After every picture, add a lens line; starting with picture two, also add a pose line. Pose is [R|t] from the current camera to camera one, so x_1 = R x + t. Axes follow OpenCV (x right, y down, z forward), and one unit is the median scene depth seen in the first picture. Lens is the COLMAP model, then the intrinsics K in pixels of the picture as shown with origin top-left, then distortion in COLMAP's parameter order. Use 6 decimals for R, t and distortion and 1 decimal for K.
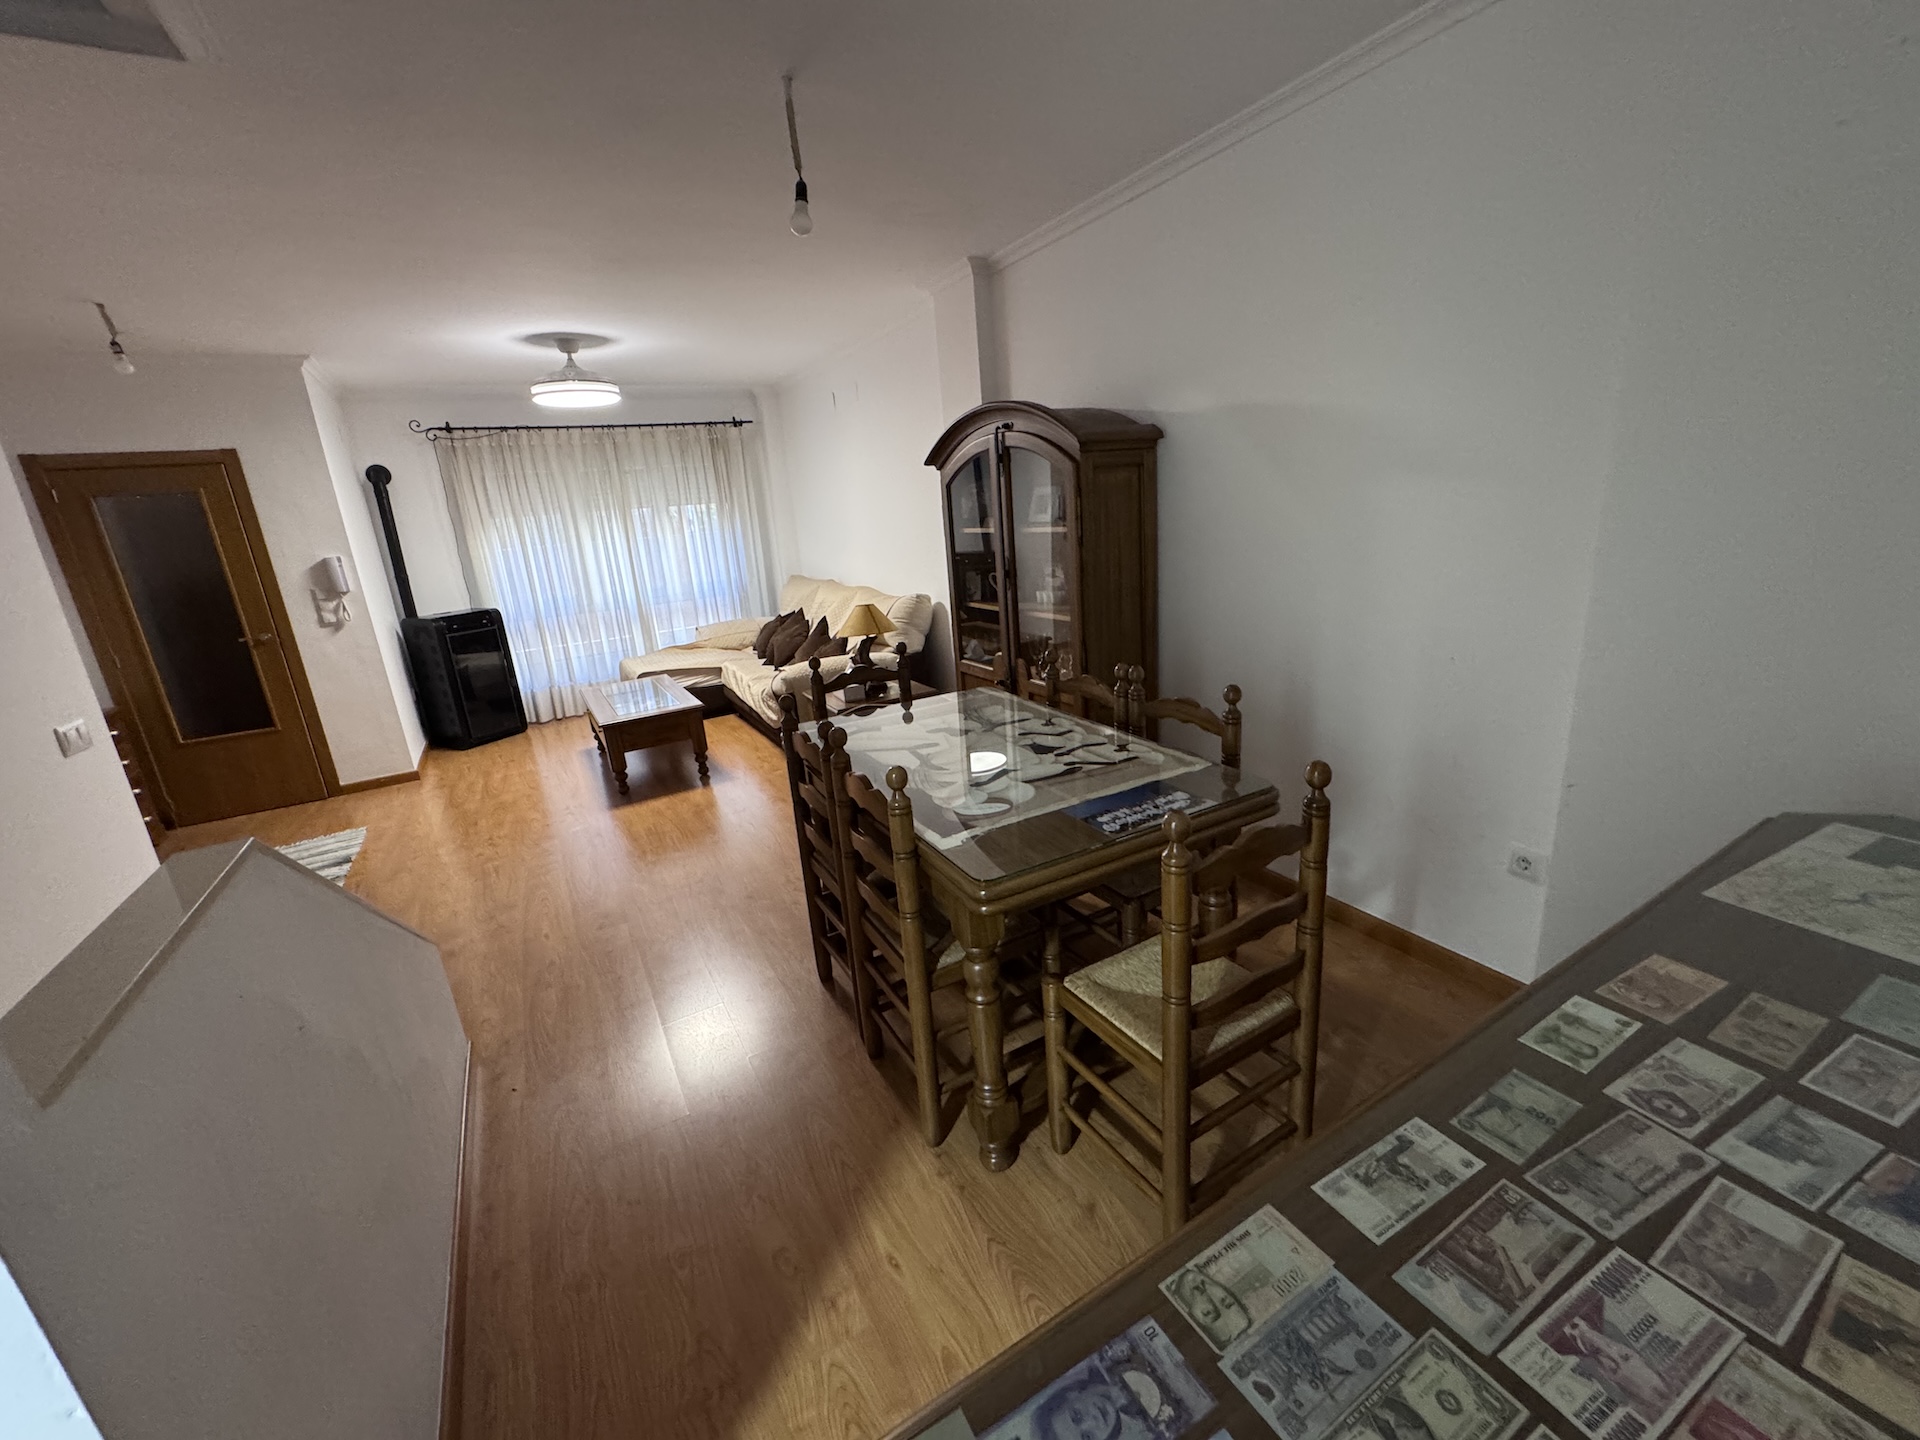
lens RADIAL K [[765.8, 0, 961.1], [0, 765.8, 720.6], [0, 0, 1]] dist [-0.003691, -0.000188]
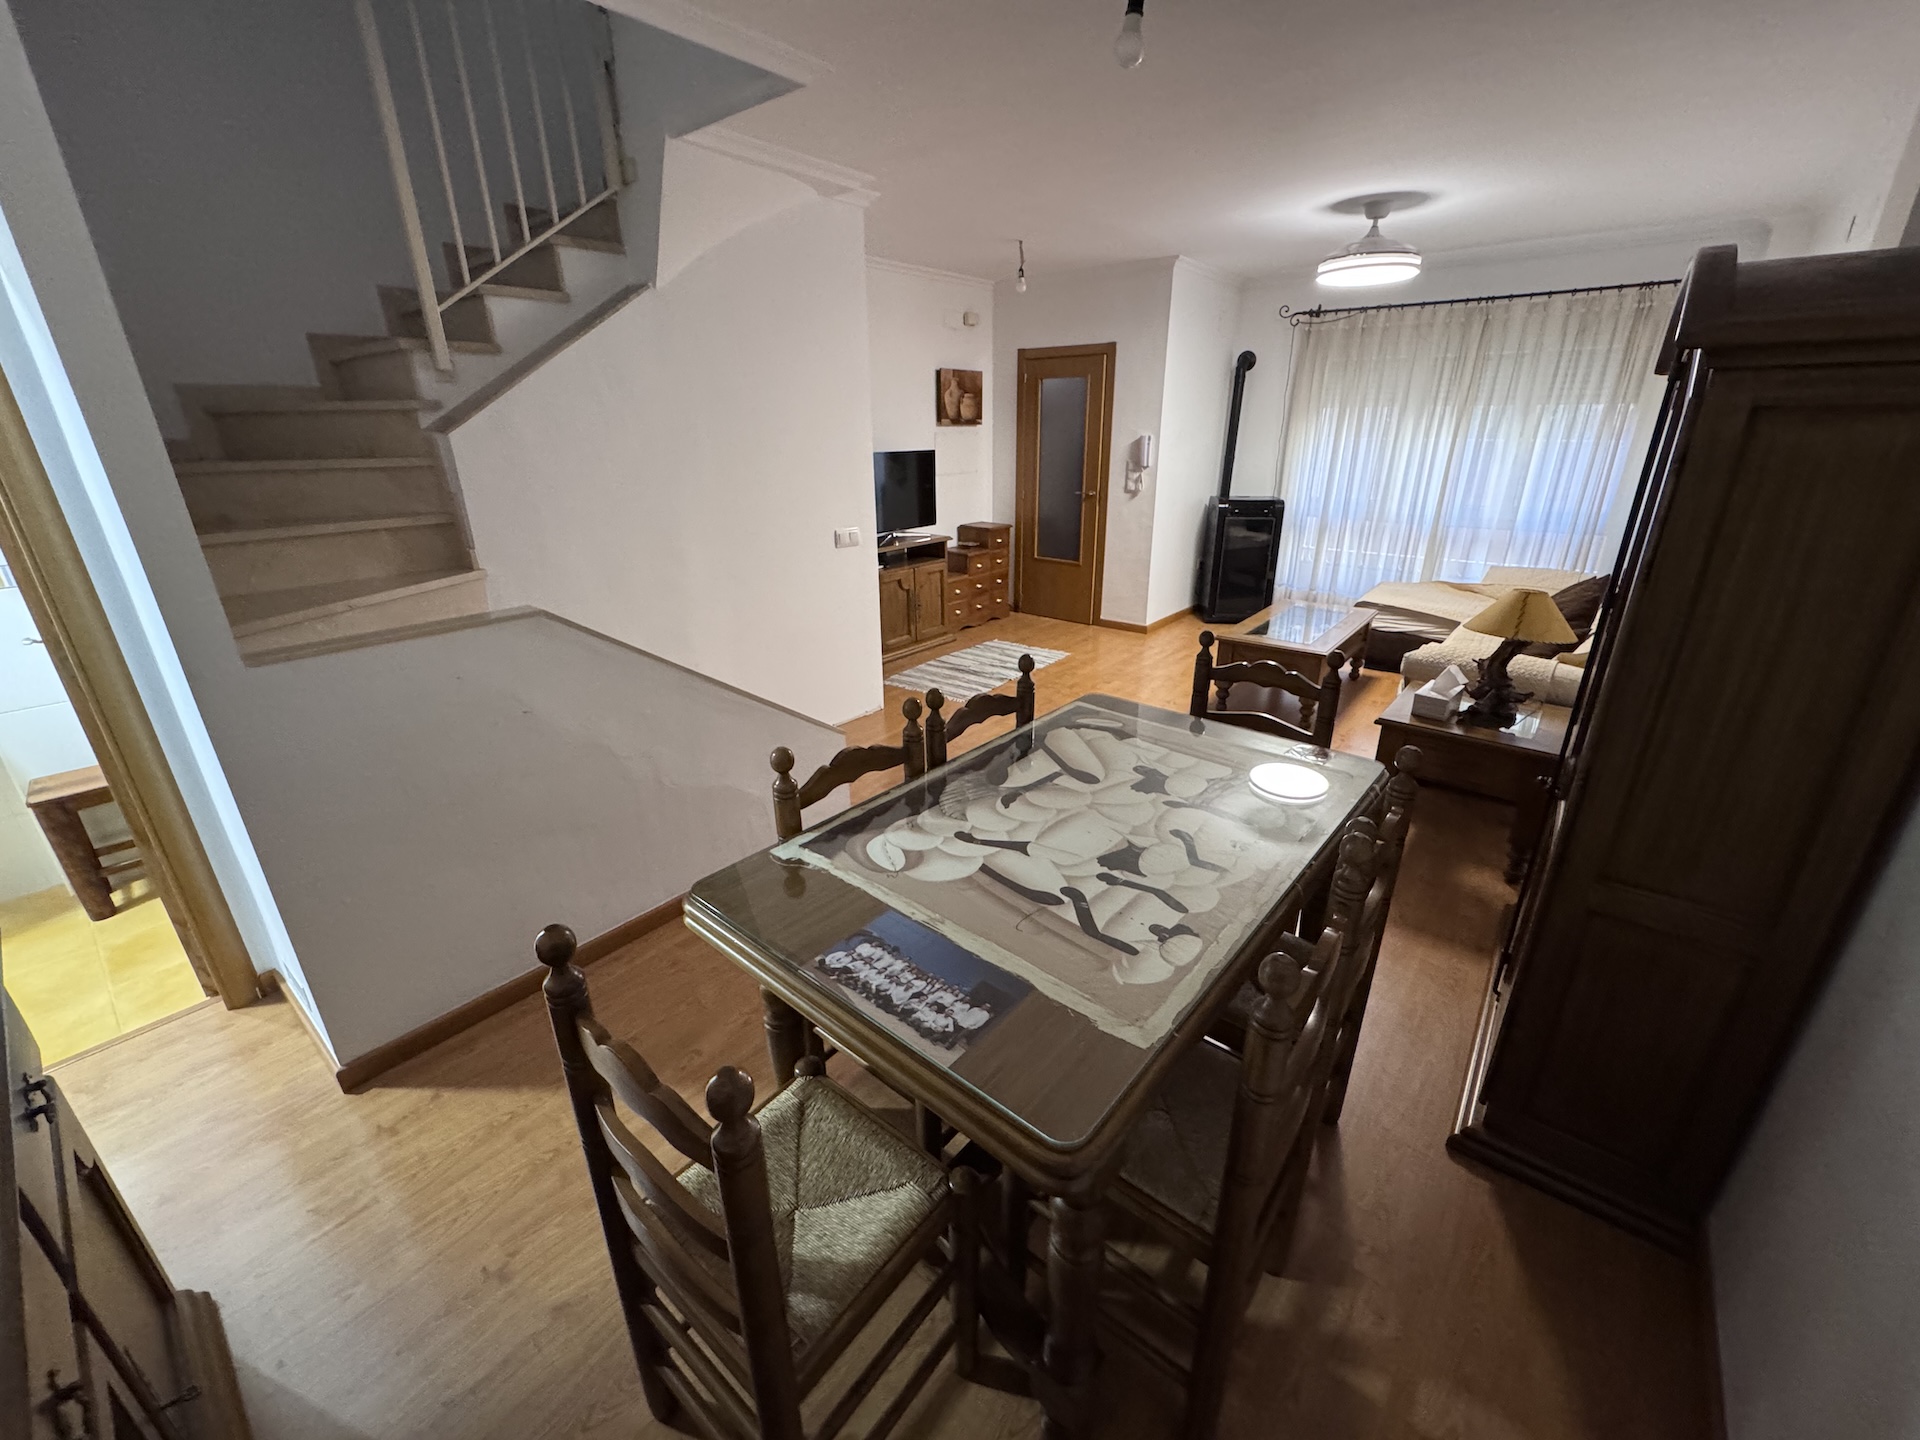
lens RADIAL K [[765.8, 0, 960.7], [0, 765.8, 716.8], [0, 0, 1]] dist [-0.003691, -0.000188]
pose [[0.350411, 0.403669, -0.845141, 0.291384], [-0.274904, 0.906938, 0.319205, -0.126839], [0.895343, 0.120480, 0.428771, 0.299671]]
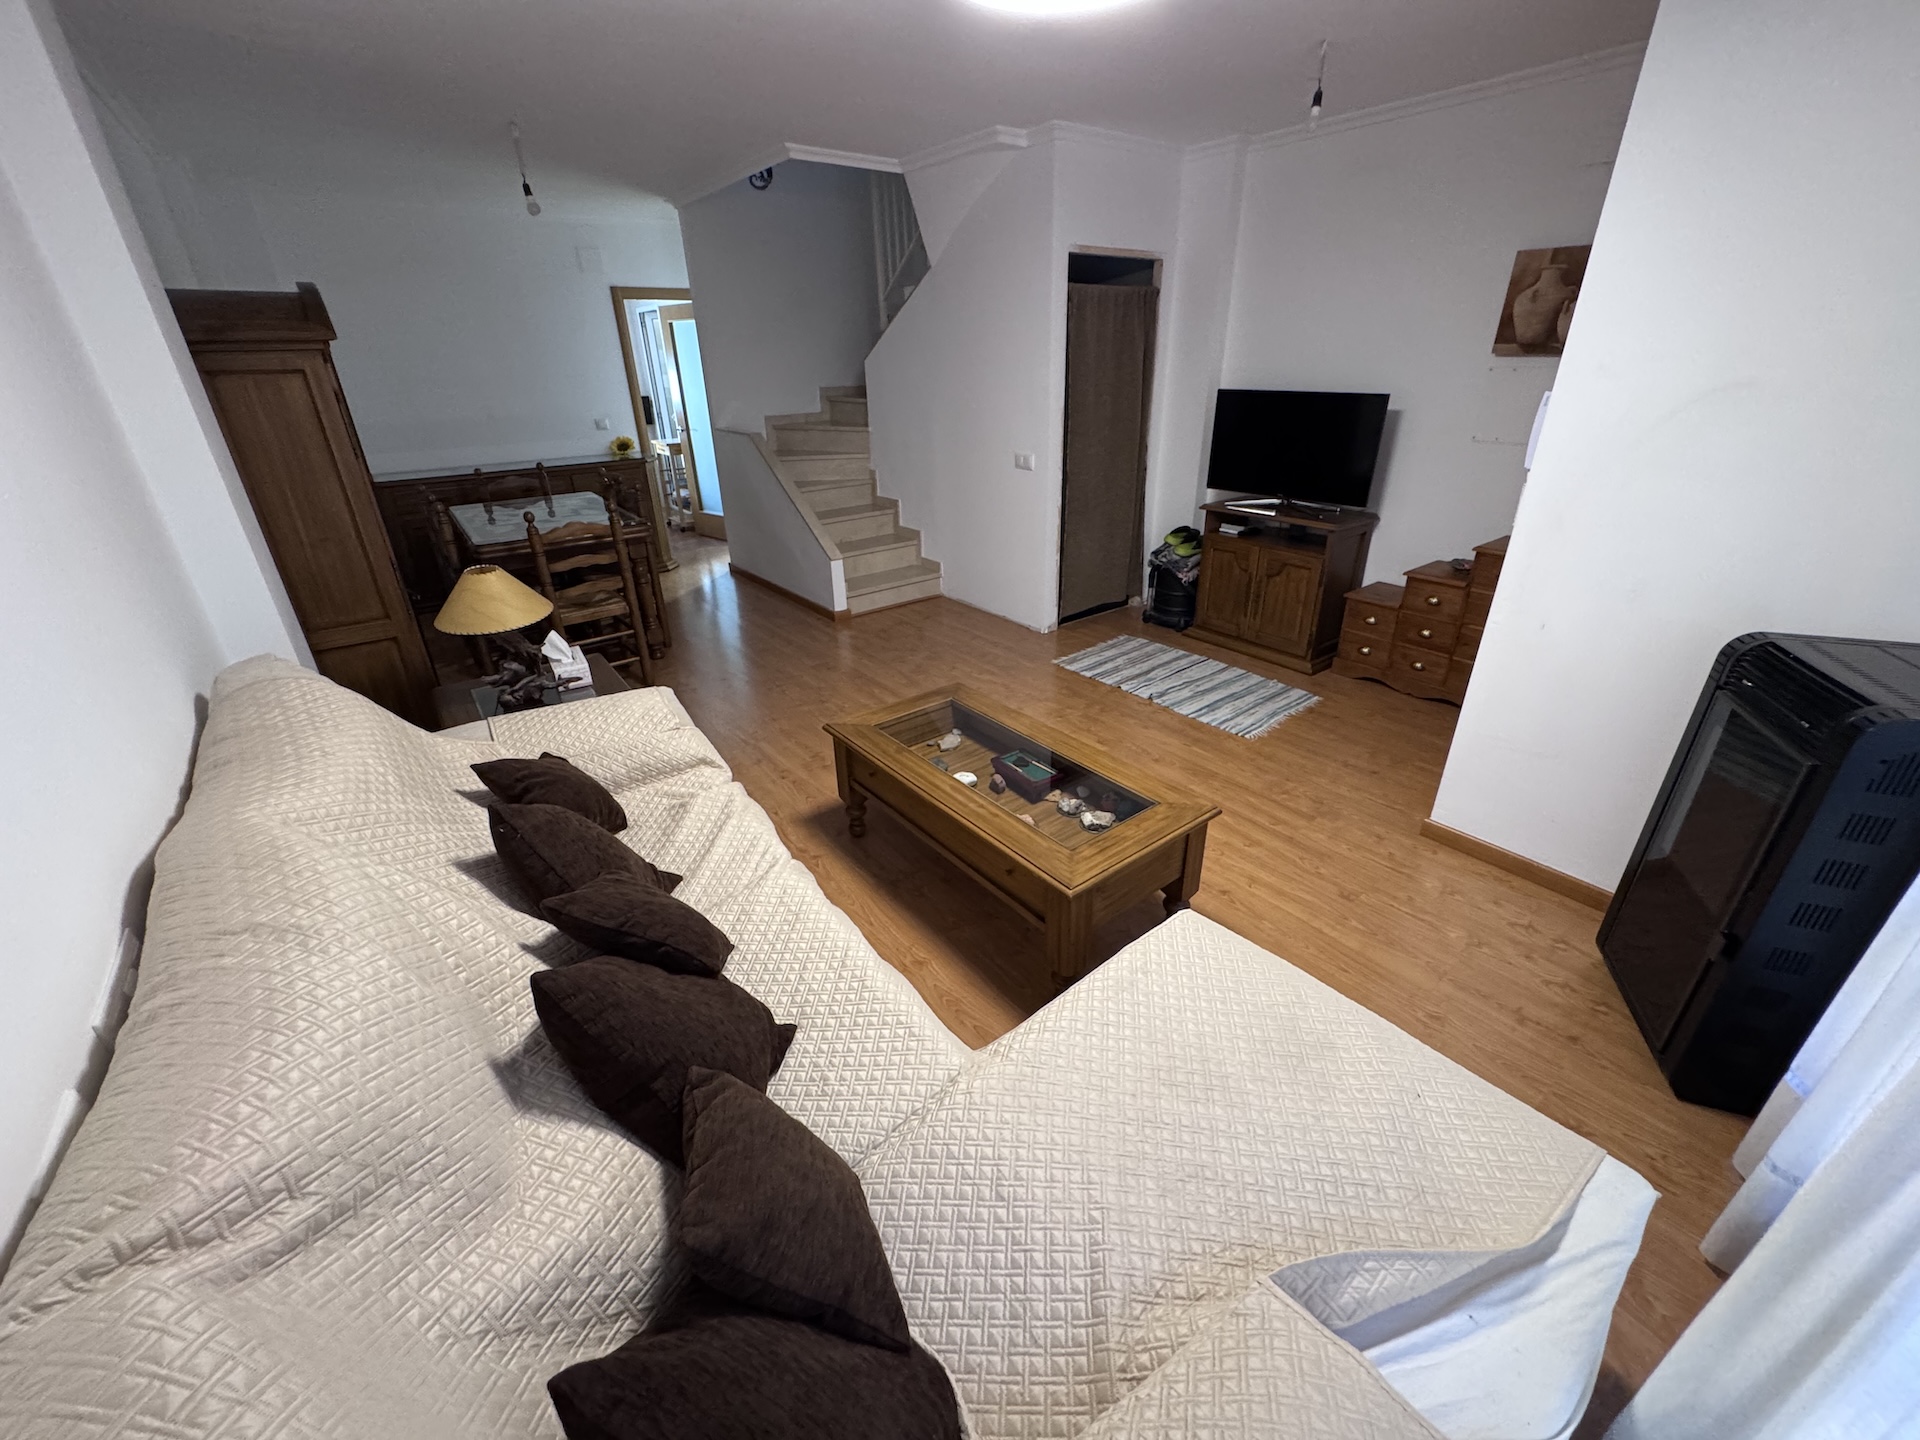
lens RADIAL K [[765.8, 0, 967.5], [0, 765.8, 717.2], [0, 0, 1]] dist [-0.003691, -0.000188]
pose [[-0.986113, 0.136126, -0.095131, -0.421802], [0.038094, 0.742961, 0.668250, -0.426469], [0.161645, 0.655346, -0.737829, 1.545636]]
